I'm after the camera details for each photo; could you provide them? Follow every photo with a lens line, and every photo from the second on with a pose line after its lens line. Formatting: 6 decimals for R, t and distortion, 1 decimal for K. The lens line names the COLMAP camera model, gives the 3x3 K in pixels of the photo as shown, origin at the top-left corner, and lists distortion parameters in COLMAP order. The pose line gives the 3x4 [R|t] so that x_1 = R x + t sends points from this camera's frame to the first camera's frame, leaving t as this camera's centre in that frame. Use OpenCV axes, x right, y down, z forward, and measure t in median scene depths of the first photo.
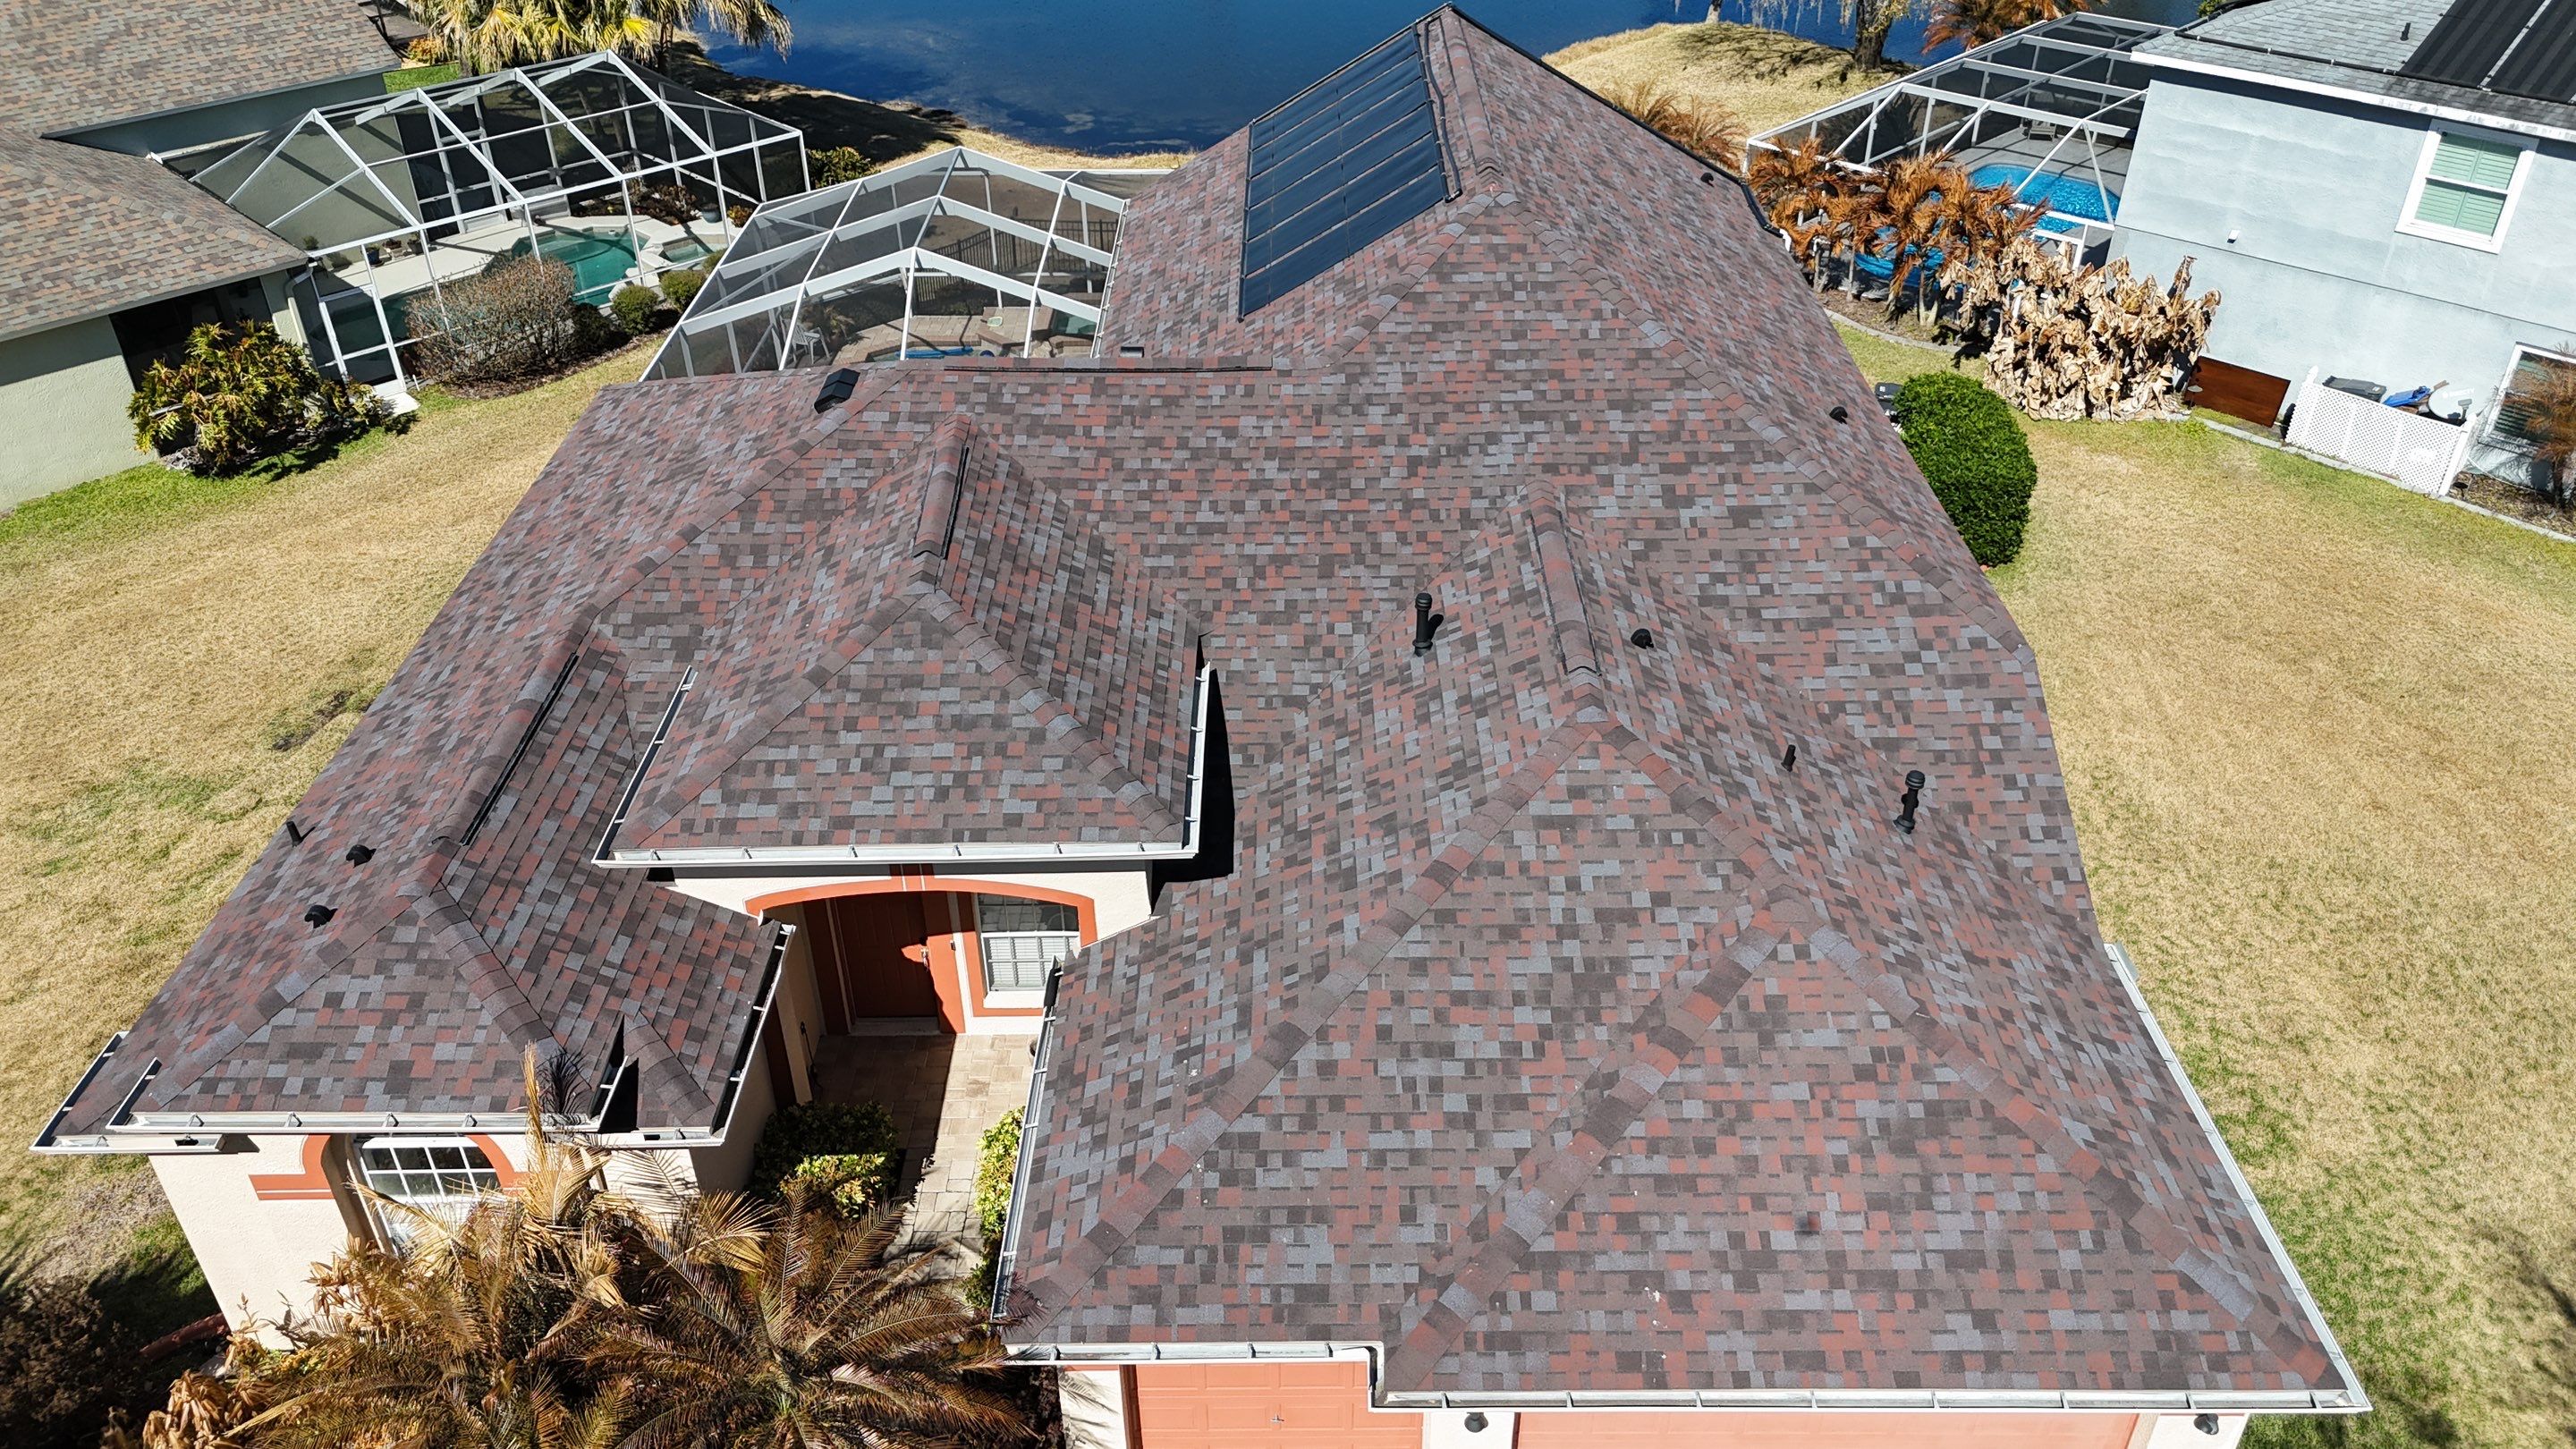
lens RADIAL K [[1893.8, 0, 1288.4], [0, 1893.8, 711.9], [0, 0, 1]] dist [0.087686, -0.092943]
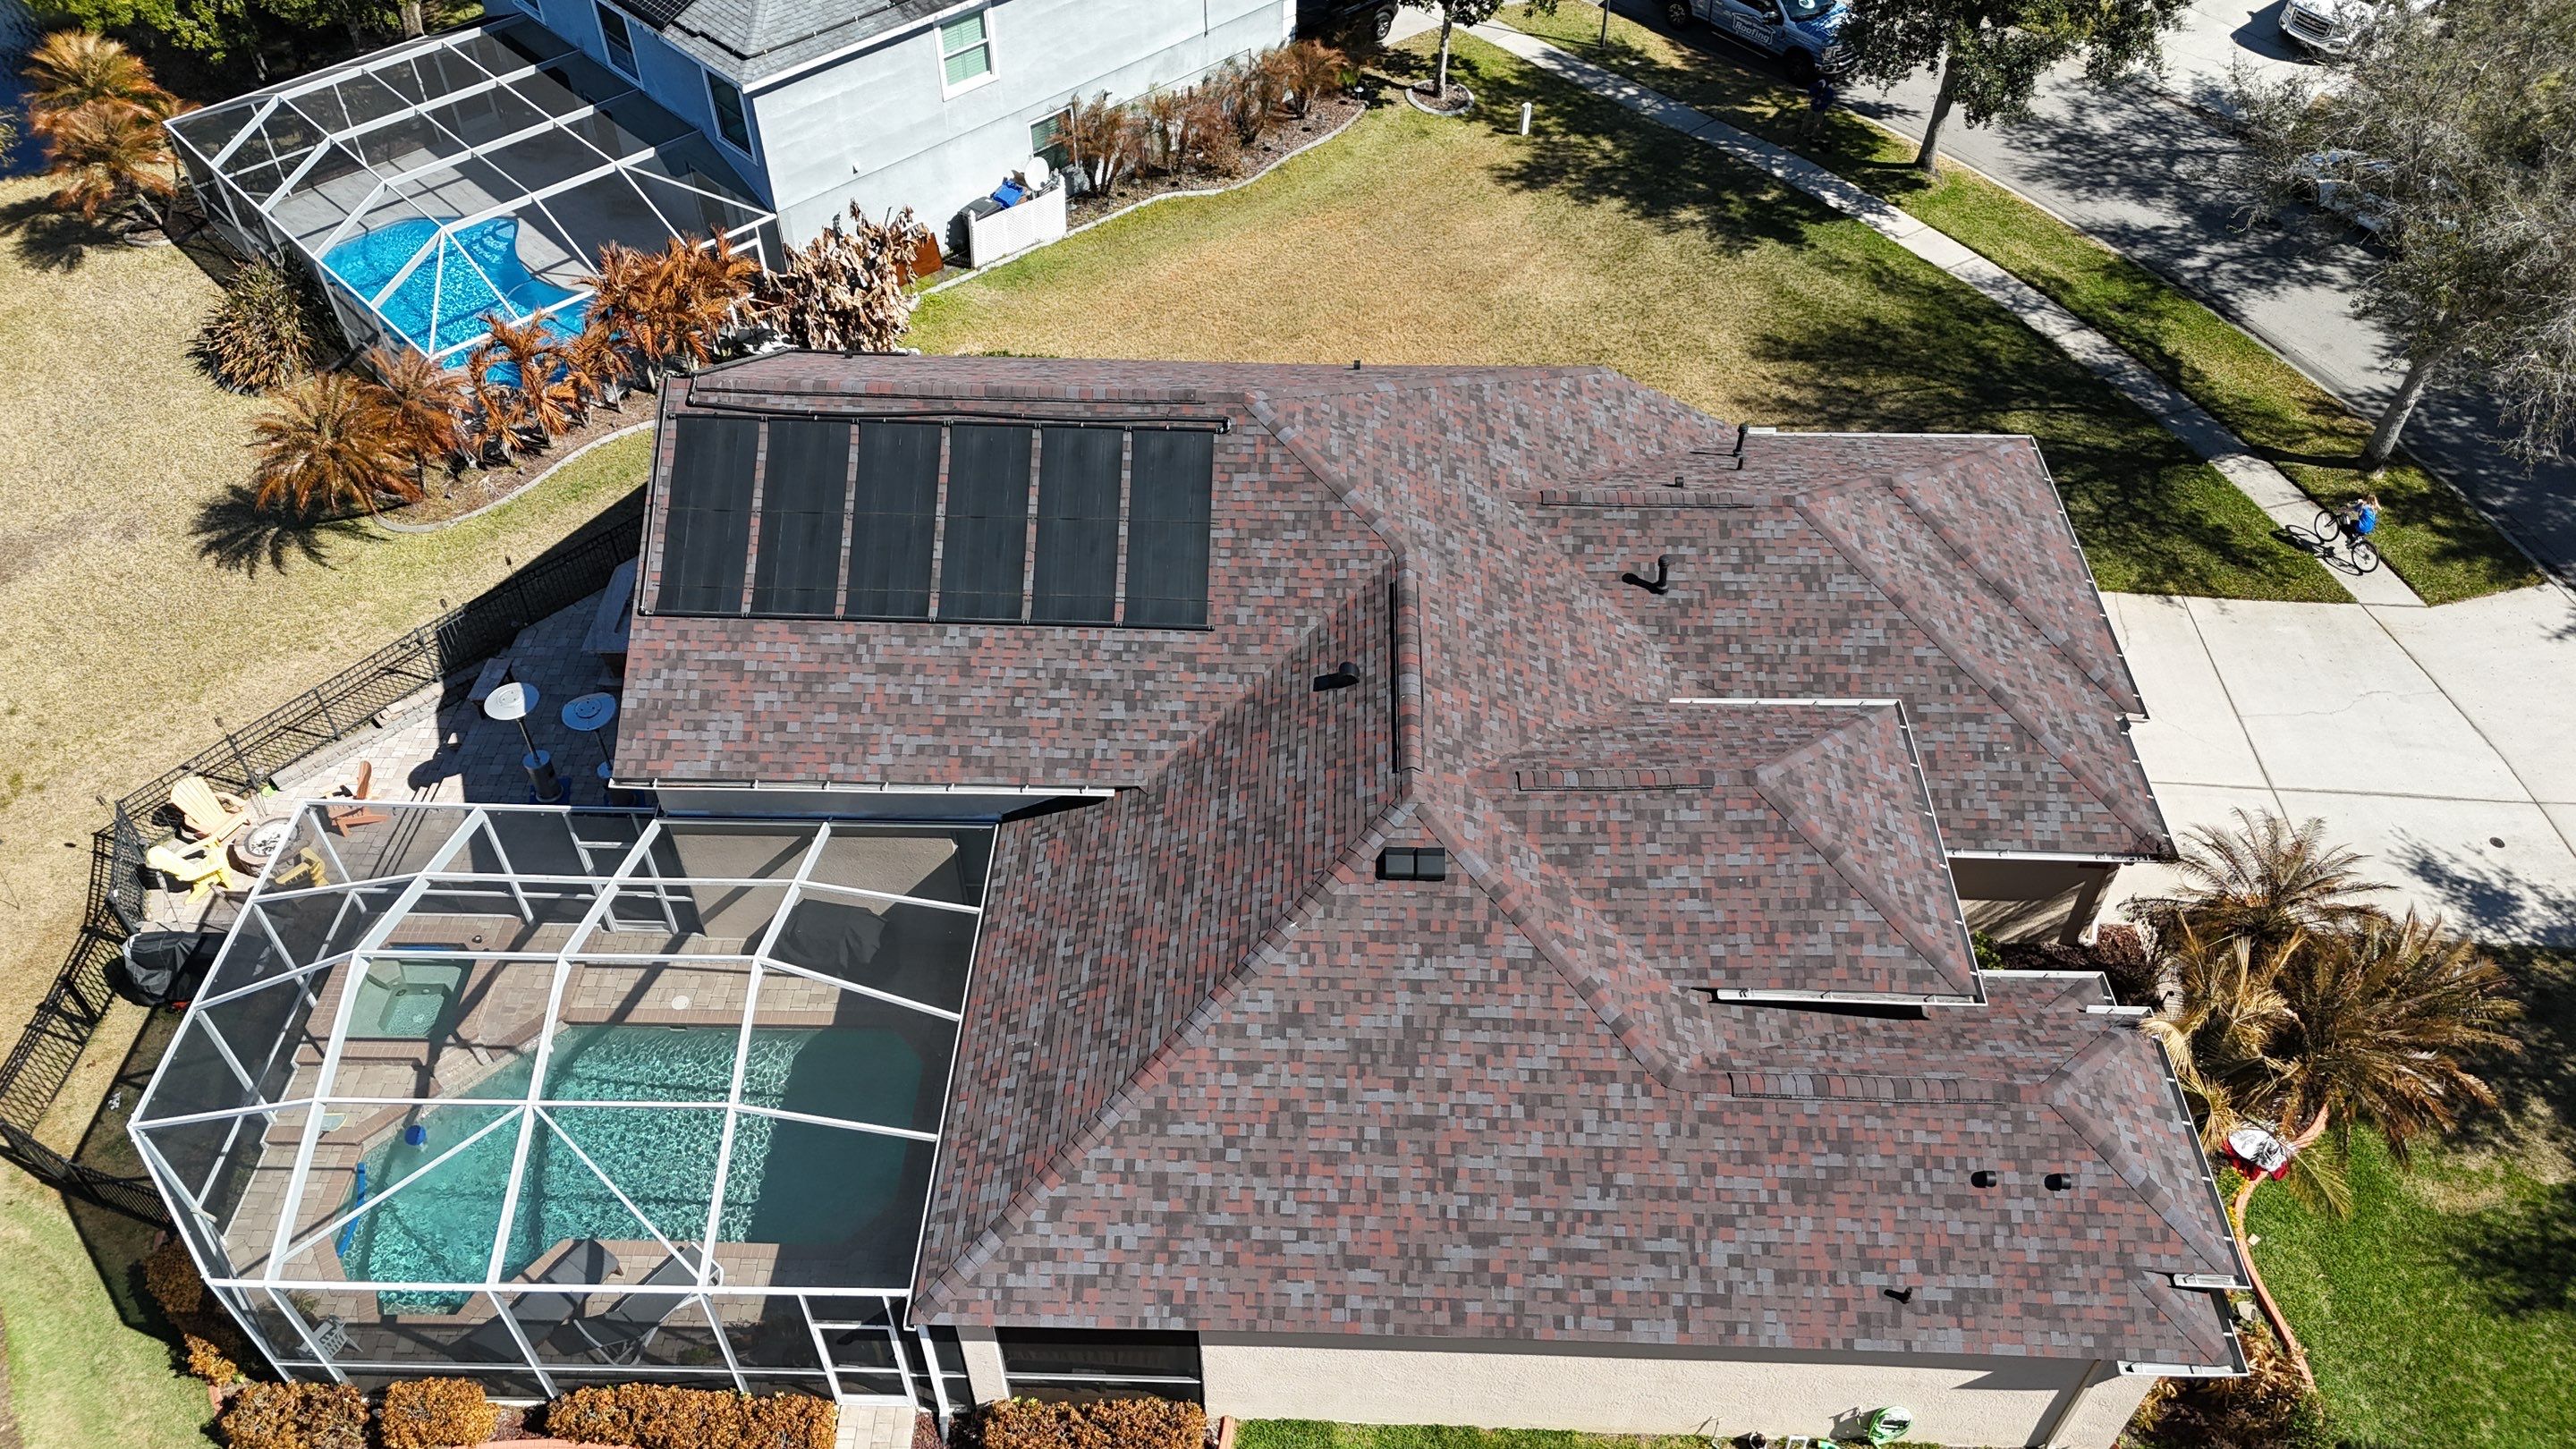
lens RADIAL K [[1893.8, 0, 1284.7], [0, 1893.8, 708.2], [0, 0, 1]] dist [0.087686, -0.092943]
pose [[0.026500, -0.697314, 0.716276, -0.999635], [0.554087, 0.606633, 0.570074, -0.924960], [-0.832037, 0.381772, 0.402449, 0.633952]]
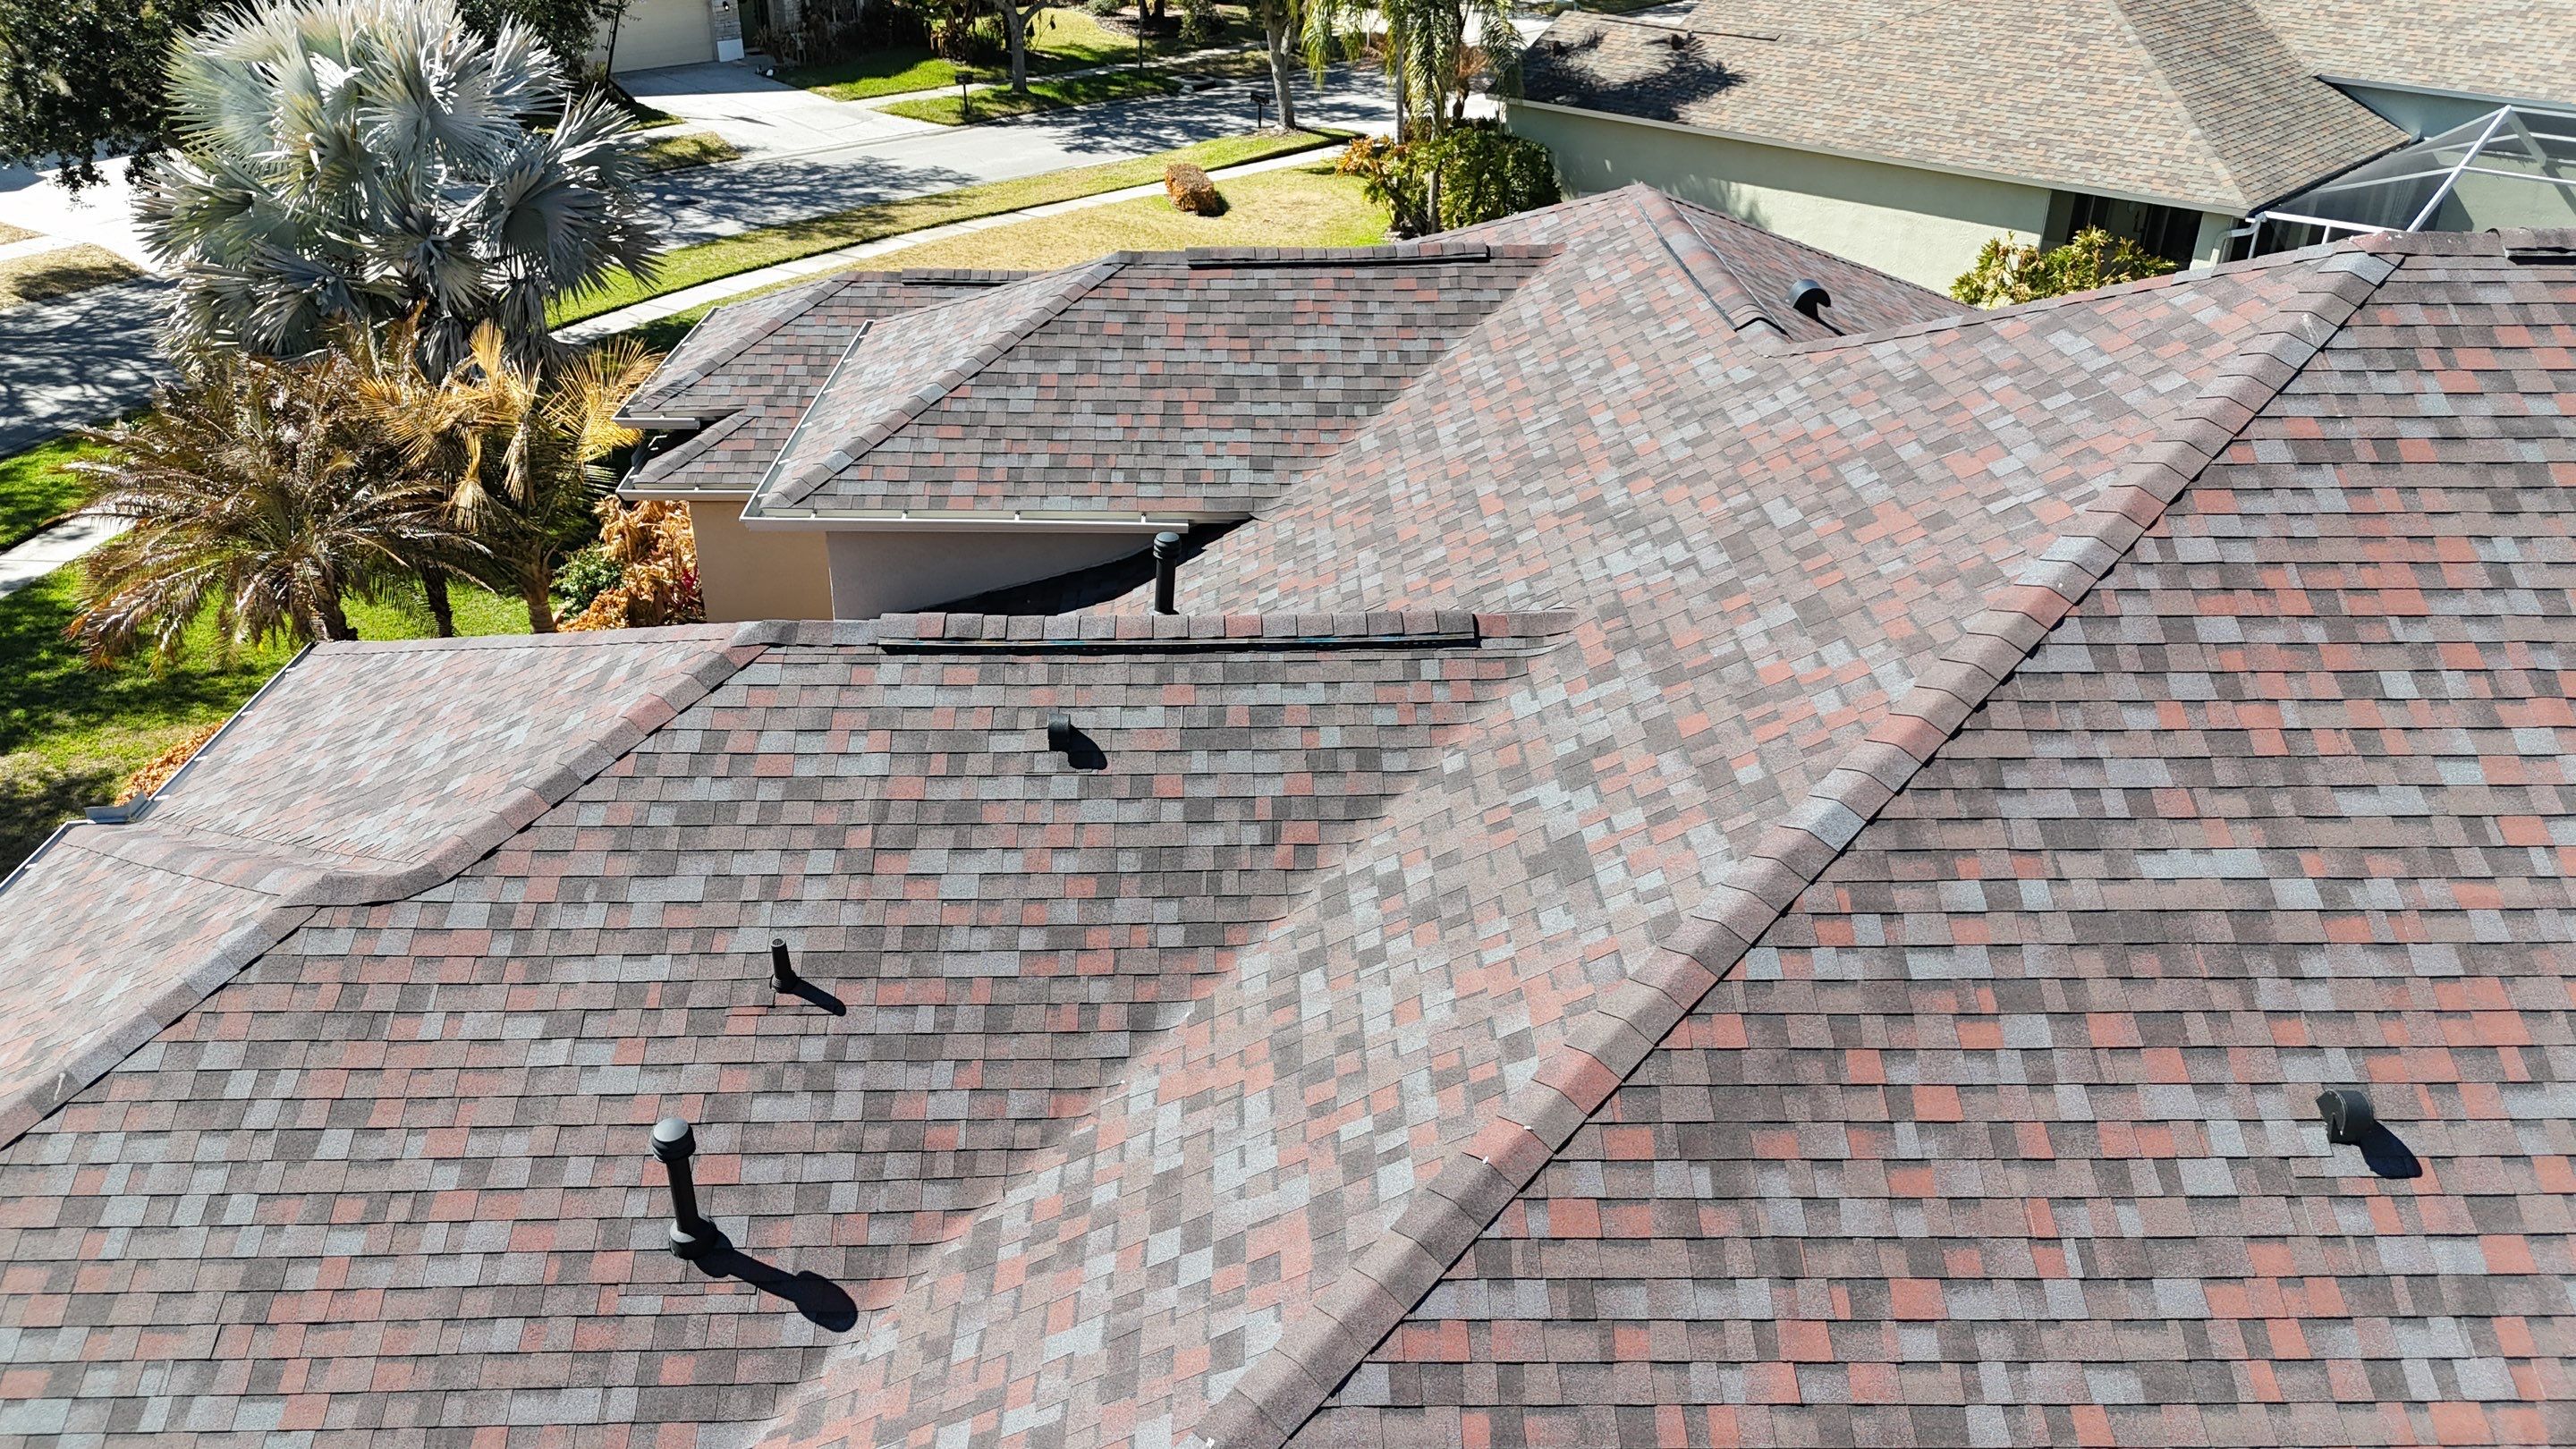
lens RADIAL K [[1893.8, 0, 1289.7], [0, 1893.8, 717.3], [0, 0, 1]] dist [0.087686, -0.092943]
pose [[0.024242, 0.472150, -0.881185, 0.587744], [-0.559646, 0.736792, 0.379386, -0.250086], [0.828377, 0.483954, 0.282099, 0.814115]]
